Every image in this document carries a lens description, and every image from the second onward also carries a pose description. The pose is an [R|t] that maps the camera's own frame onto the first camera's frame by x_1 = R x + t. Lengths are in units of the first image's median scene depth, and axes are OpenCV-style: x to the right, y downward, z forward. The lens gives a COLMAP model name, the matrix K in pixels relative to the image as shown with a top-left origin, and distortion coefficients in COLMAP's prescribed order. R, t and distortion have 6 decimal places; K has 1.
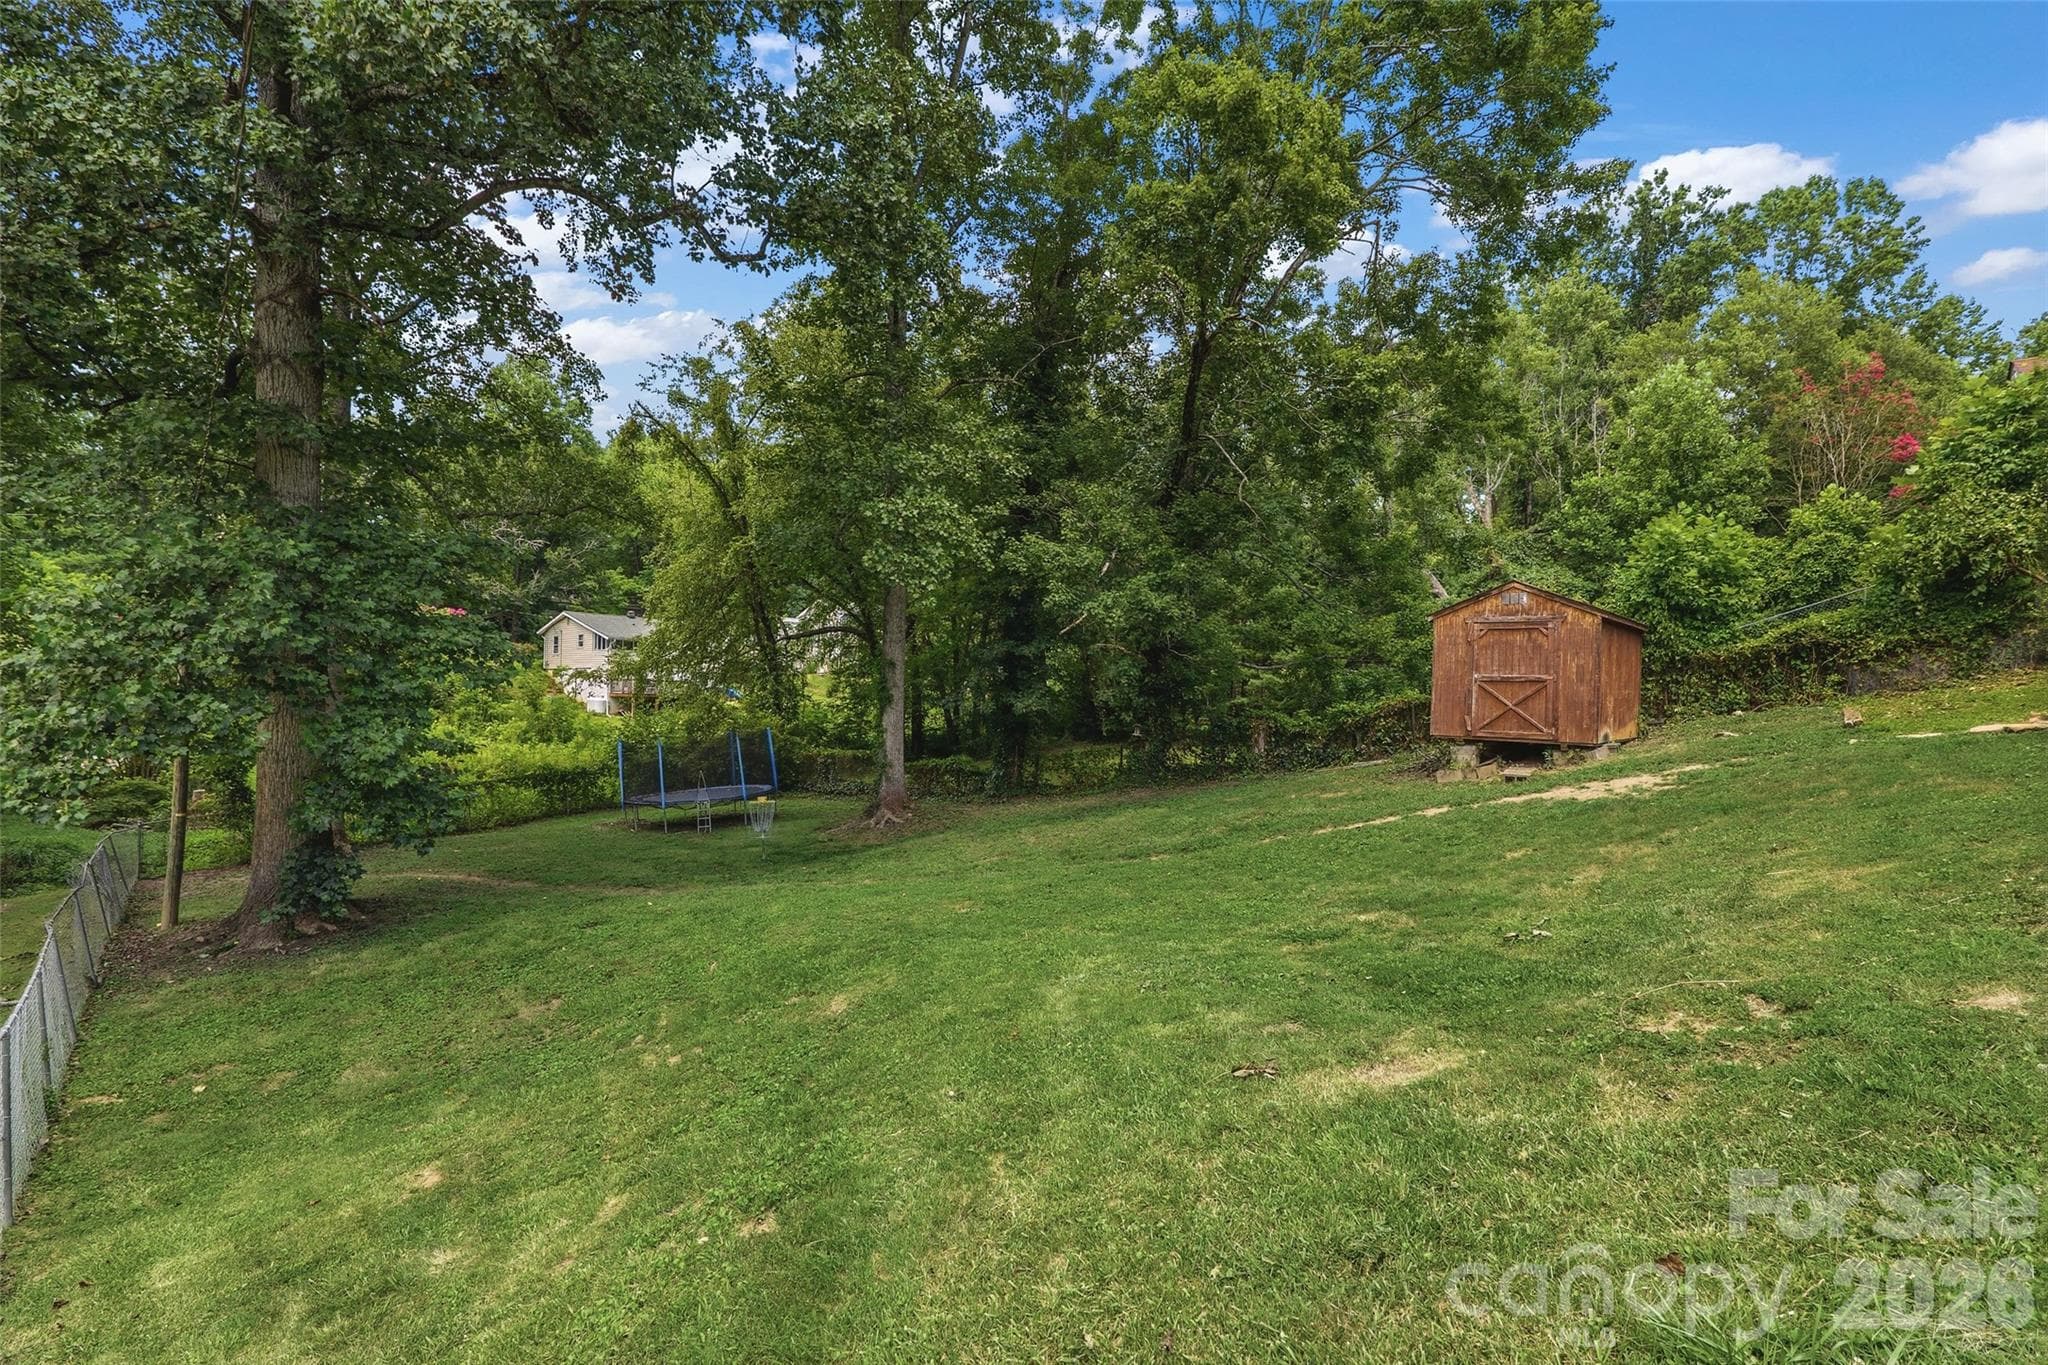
lens RADIAL K [[959.7, 0, 1026.0], [0, 959.7, 686.3], [0, 0, 1]] dist [-0.001758, 0.000017]
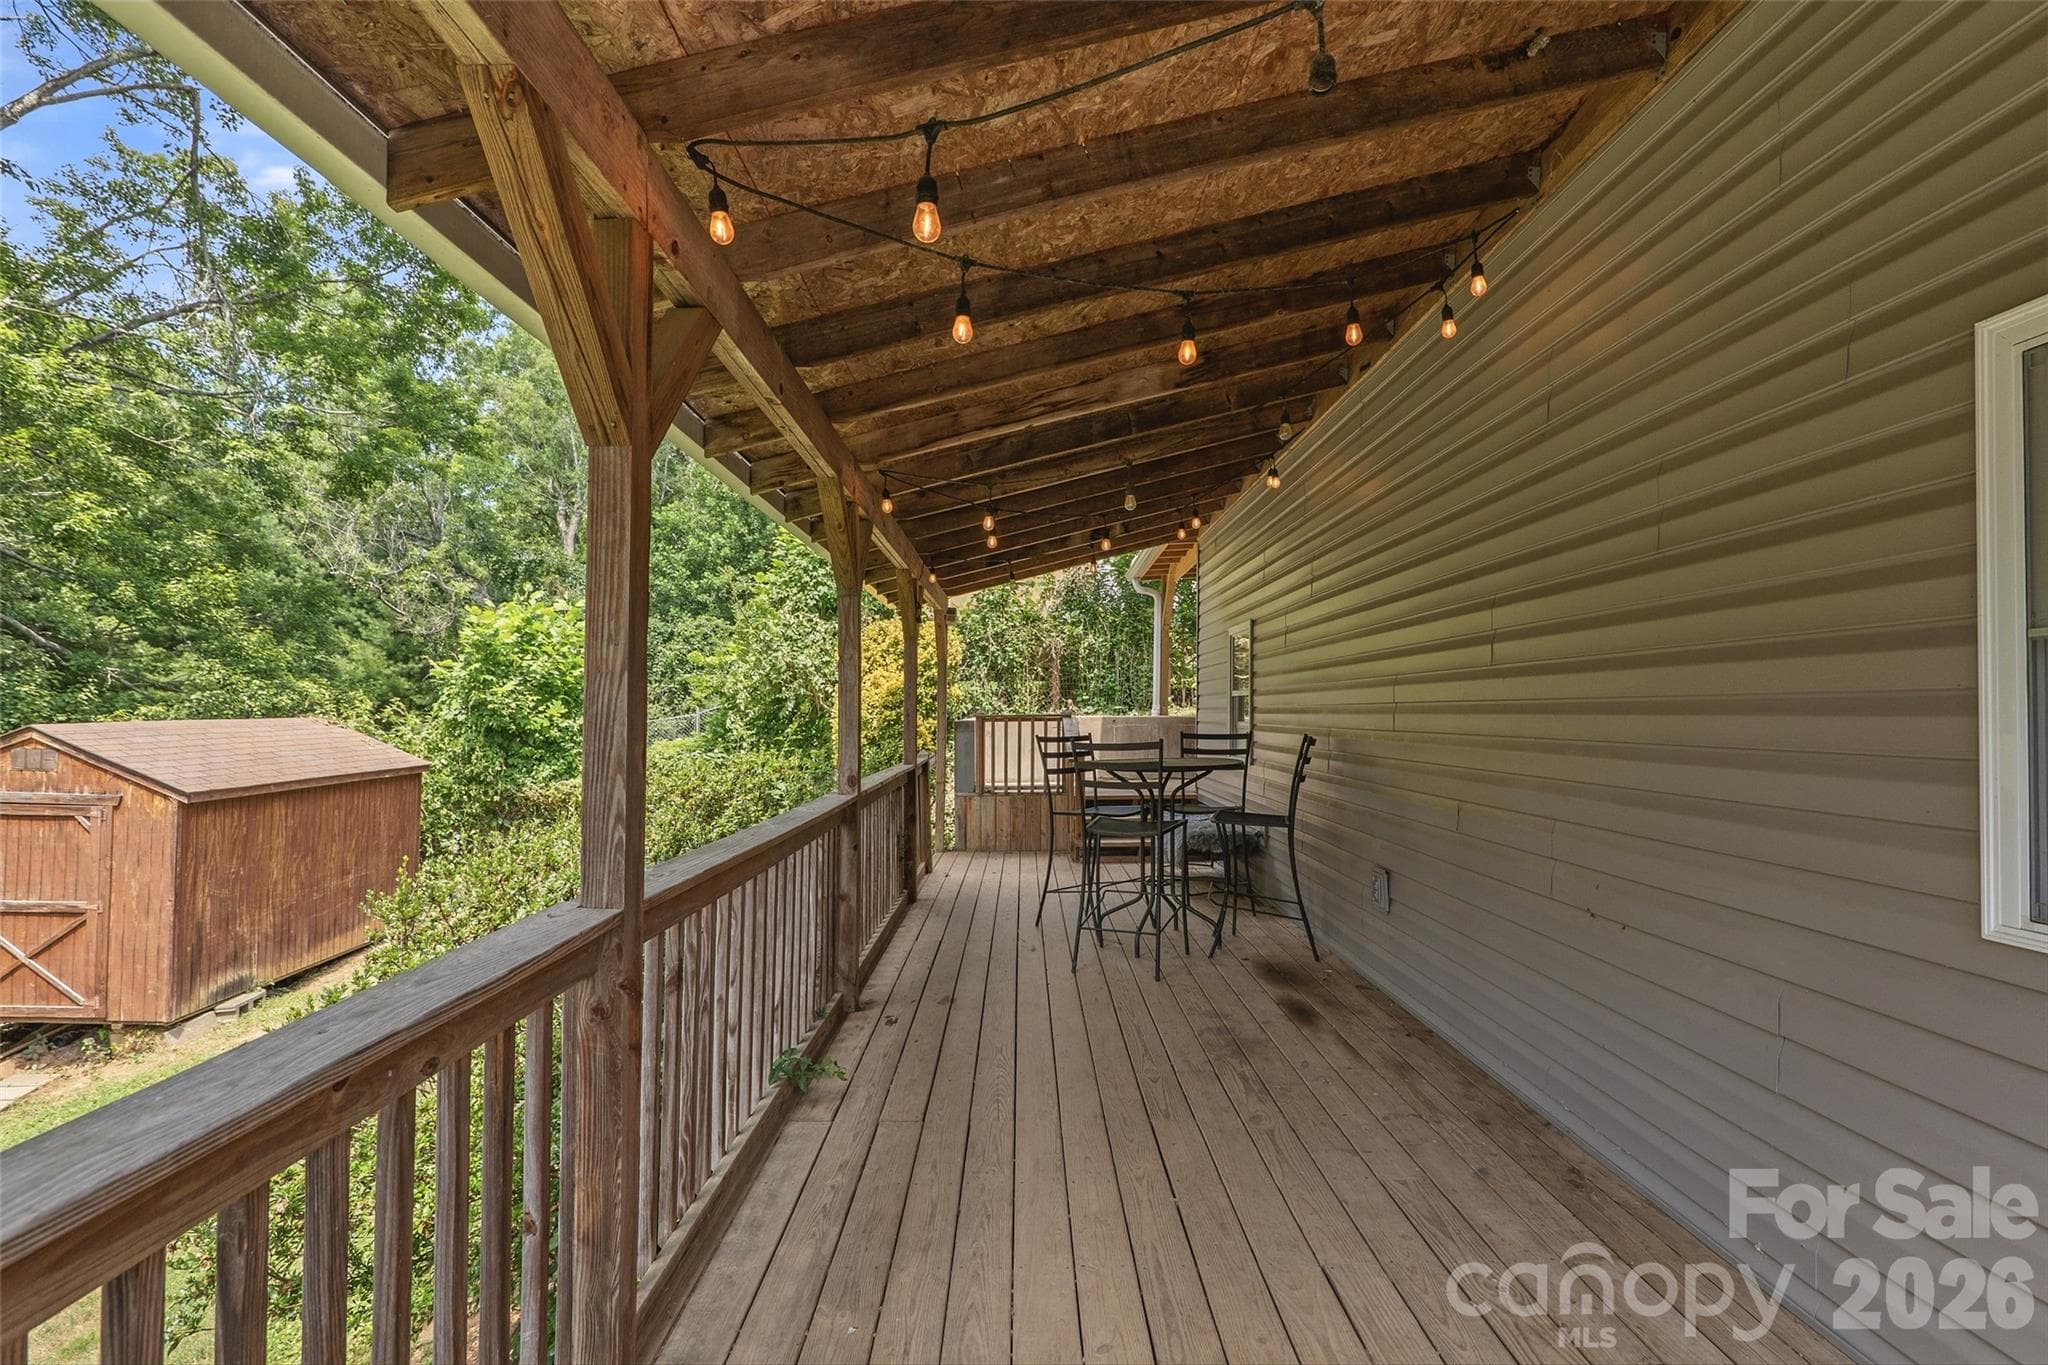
lens RADIAL K [[959.7, 0, 1020.3], [0, 959.7, 680.9], [0, 0, 1]] dist [-0.001758, 0.000017]
pose [[0.728288, 0.012781, 0.685152, 0.546714], [-0.012304, 0.999909, -0.005574, -0.140681], [-0.685161, -0.004371, 0.728378, 0.223834]]
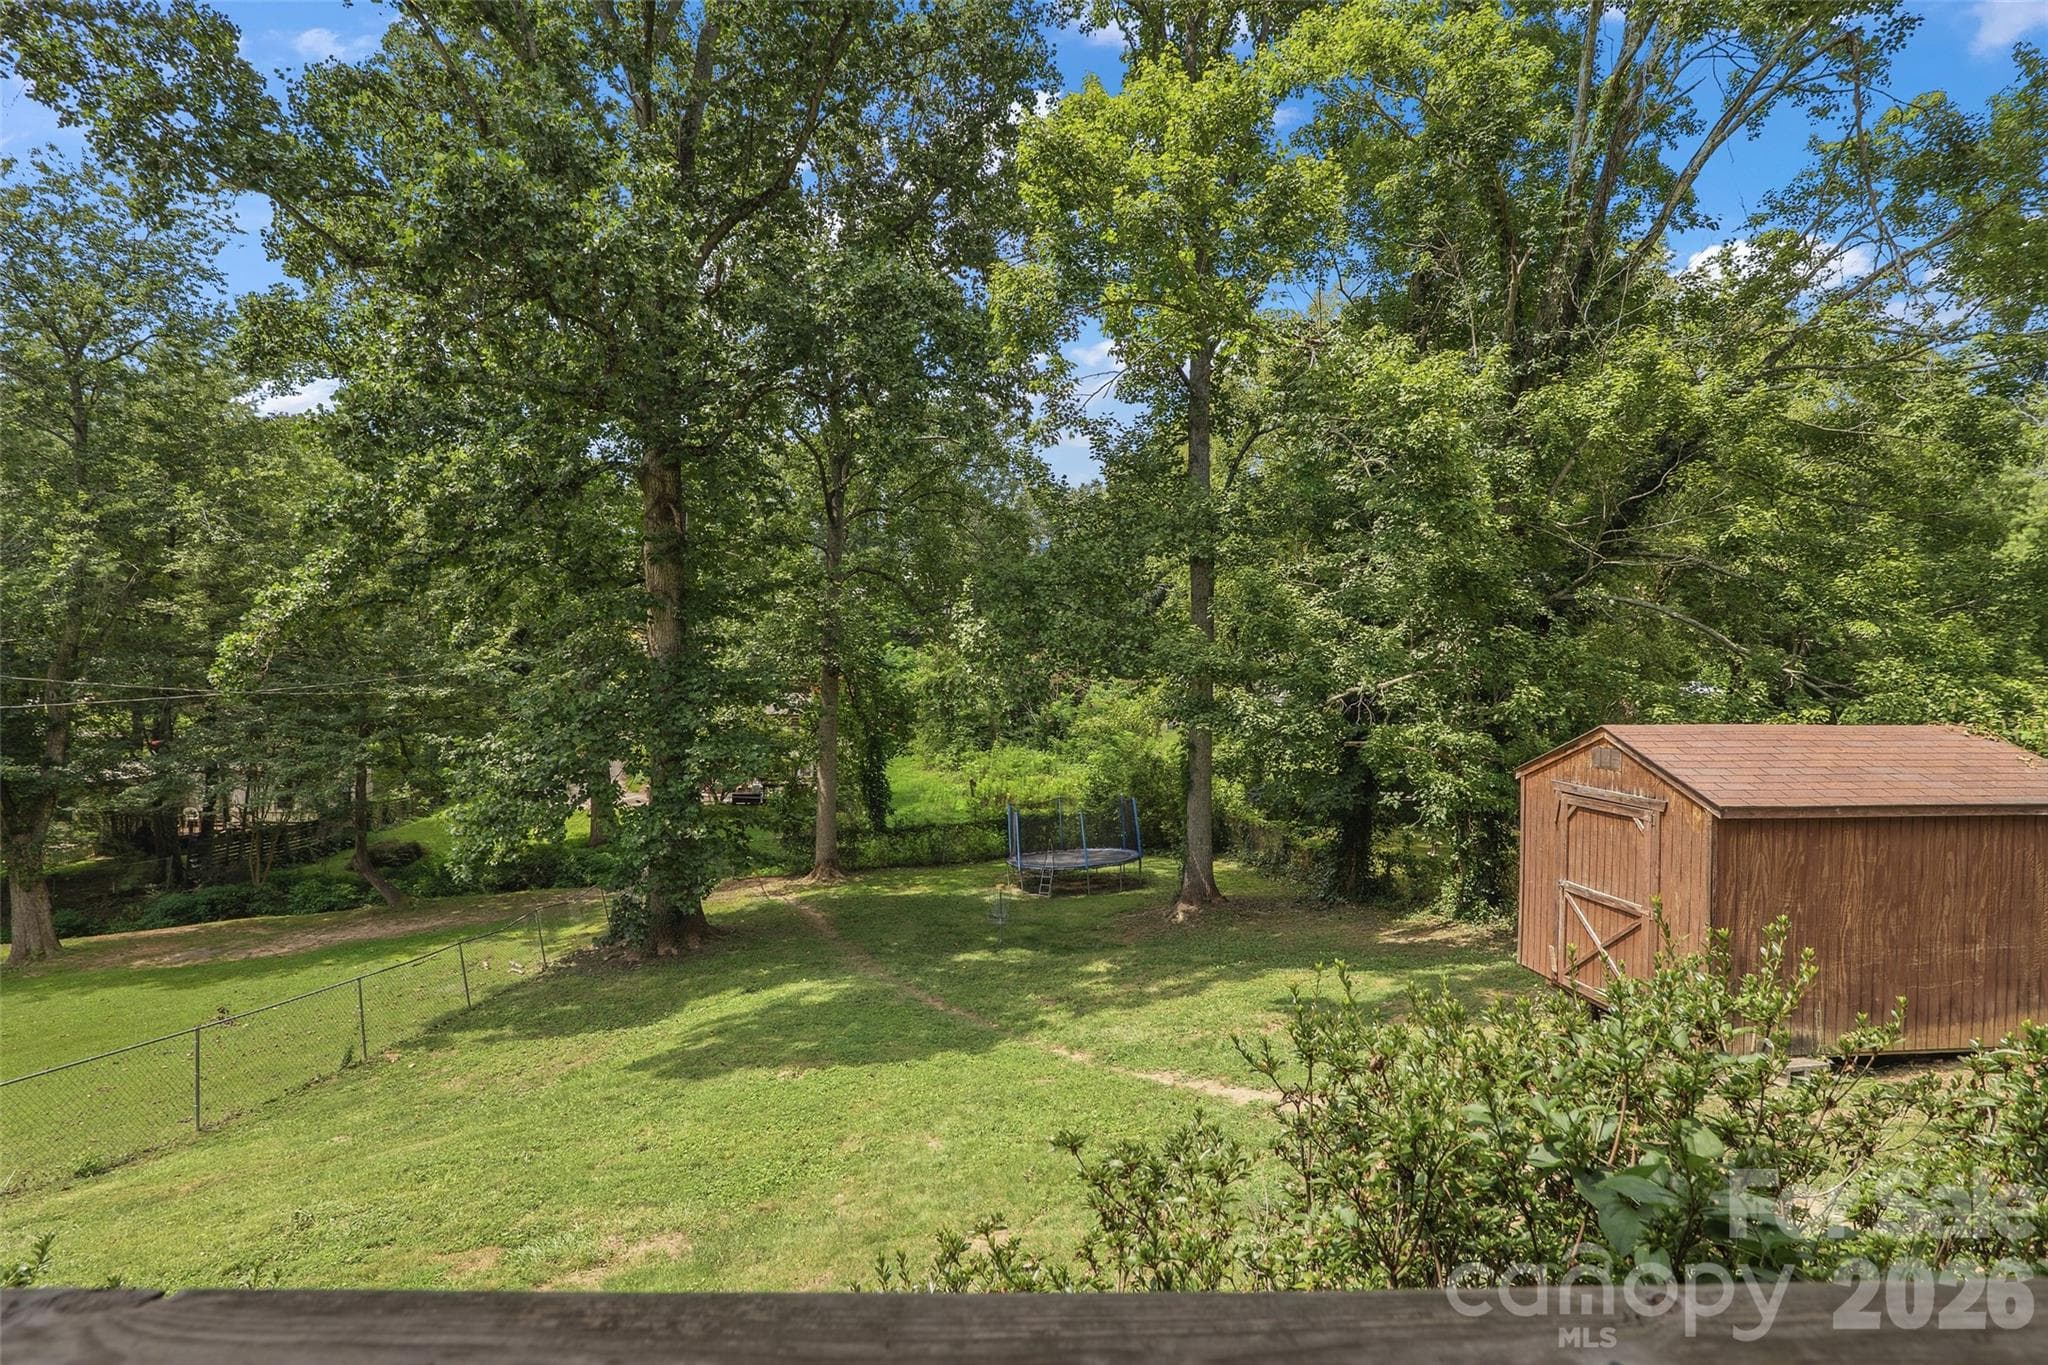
lens RADIAL K [[959.7, 0, 1021.2], [0, 959.7, 687.3], [0, 0, 1]] dist [-0.001758, 0.000017]
pose [[0.729845, -0.006500, -0.683582, 0.651246], [0.009042, 0.999959, 0.000145, -0.137611], [0.683553, -0.006286, 0.729874, 0.355169]]
